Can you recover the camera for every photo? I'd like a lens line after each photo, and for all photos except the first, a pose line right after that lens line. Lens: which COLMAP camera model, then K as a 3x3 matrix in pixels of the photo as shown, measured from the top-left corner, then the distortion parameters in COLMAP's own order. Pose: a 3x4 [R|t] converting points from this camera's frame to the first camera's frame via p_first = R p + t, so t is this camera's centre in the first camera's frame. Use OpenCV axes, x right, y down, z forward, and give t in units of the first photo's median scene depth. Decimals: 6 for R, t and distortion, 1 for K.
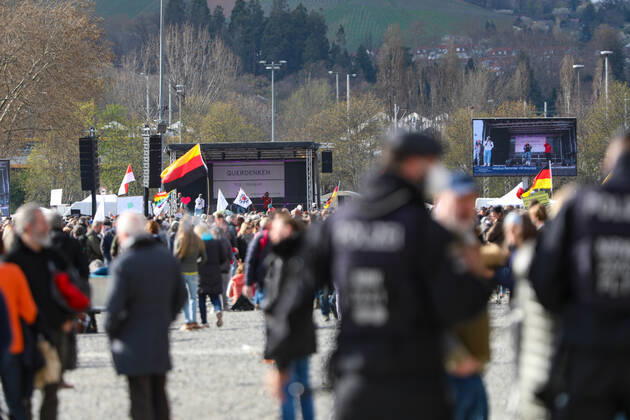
lens RADIAL K [[3526.7, 0, 315.0], [0, 3526.7, 210.0], [0, 0, 1]] dist [0.308993, -2.141128]
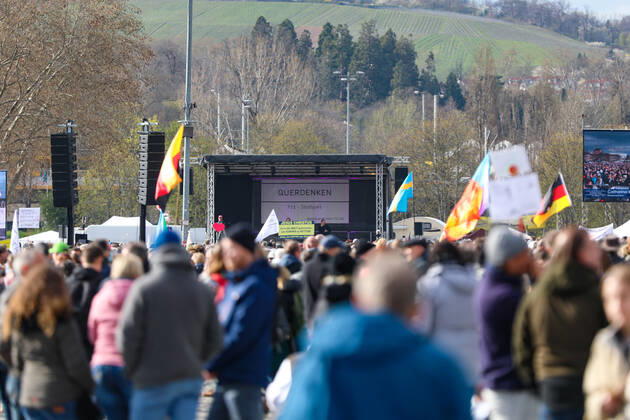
lens RADIAL K [[3526.7, 0, 315.0], [0, 3526.7, 210.0], [0, 0, 1]] dist [0.308993, -2.141128]
pose [[0.999554, 0.016223, -0.025065, 0.003955], [-0.016434, 0.999831, -0.008245, 0.000102], [0.024927, 0.008653, 0.999652, 0.192631]]
